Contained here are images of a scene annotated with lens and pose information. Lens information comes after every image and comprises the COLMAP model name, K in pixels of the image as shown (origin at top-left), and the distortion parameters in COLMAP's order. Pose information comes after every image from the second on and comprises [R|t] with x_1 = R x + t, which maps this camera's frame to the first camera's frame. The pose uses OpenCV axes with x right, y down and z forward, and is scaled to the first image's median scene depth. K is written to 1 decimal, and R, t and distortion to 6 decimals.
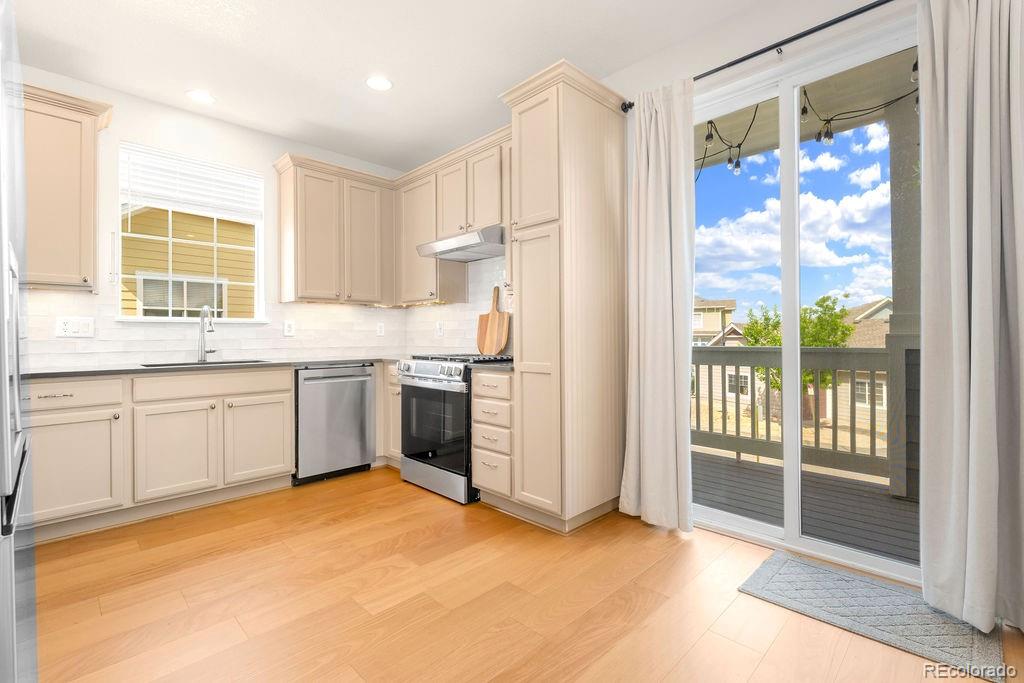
lens RADIAL K [[447.1, 0, 523.0], [0, 447.1, 334.4], [0, 0, 1]] dist [0.004002, -0.001375]
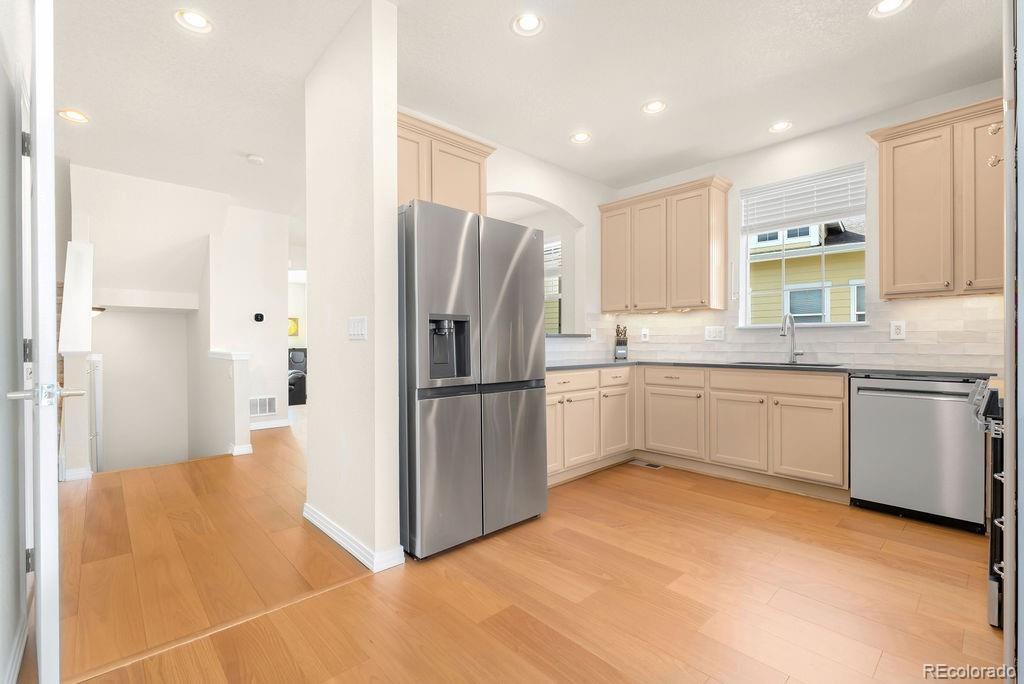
lens RADIAL K [[452.8, 0, 506.8], [0, 452.8, 347.6], [0, 0, 1]] dist [-0.021653, 0.000063]
pose [[-0.057233, 0.019742, -0.998166, 0.441611], [0.011180, 0.999754, 0.019133, -0.006062], [0.998298, -0.010065, -0.057440, 0.364363]]
